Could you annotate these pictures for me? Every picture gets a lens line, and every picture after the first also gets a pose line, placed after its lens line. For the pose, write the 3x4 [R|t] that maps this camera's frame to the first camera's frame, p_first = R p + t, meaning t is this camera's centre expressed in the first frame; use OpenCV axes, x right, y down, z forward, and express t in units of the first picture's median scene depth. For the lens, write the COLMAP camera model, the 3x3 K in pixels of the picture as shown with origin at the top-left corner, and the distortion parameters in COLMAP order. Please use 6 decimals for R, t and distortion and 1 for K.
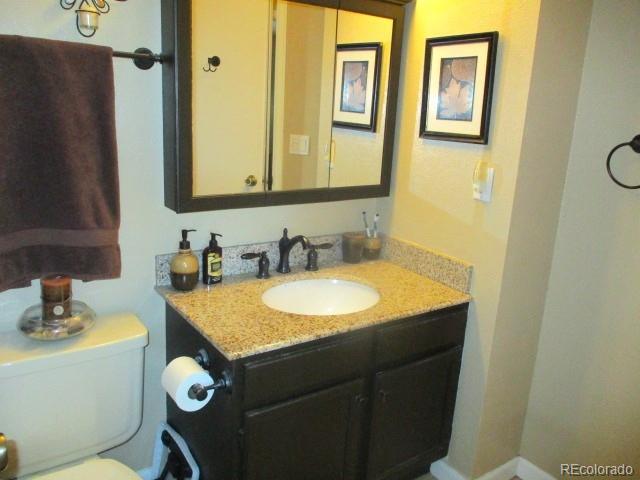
lens RADIAL K [[534.3, 0, 315.1], [0, 534.3, 238.9], [0, 0, 1]] dist [-0.032177, 0.004359]
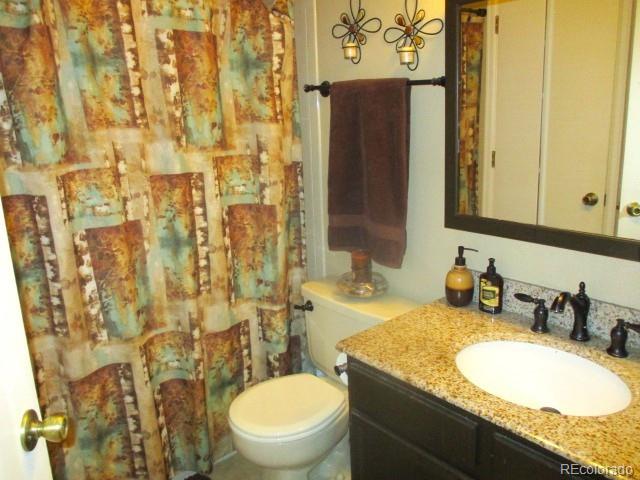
lens RADIAL K [[502.9, 0, 320.0], [0, 502.9, 240.0], [0, 0, 1]] dist [-0.005014, 0.000044]
pose [[0.118488, 0.172927, -0.977782, 0.629824], [-0.218085, 0.965207, 0.144275, -0.104792], [0.968710, 0.196144, 0.152079, 0.582718]]
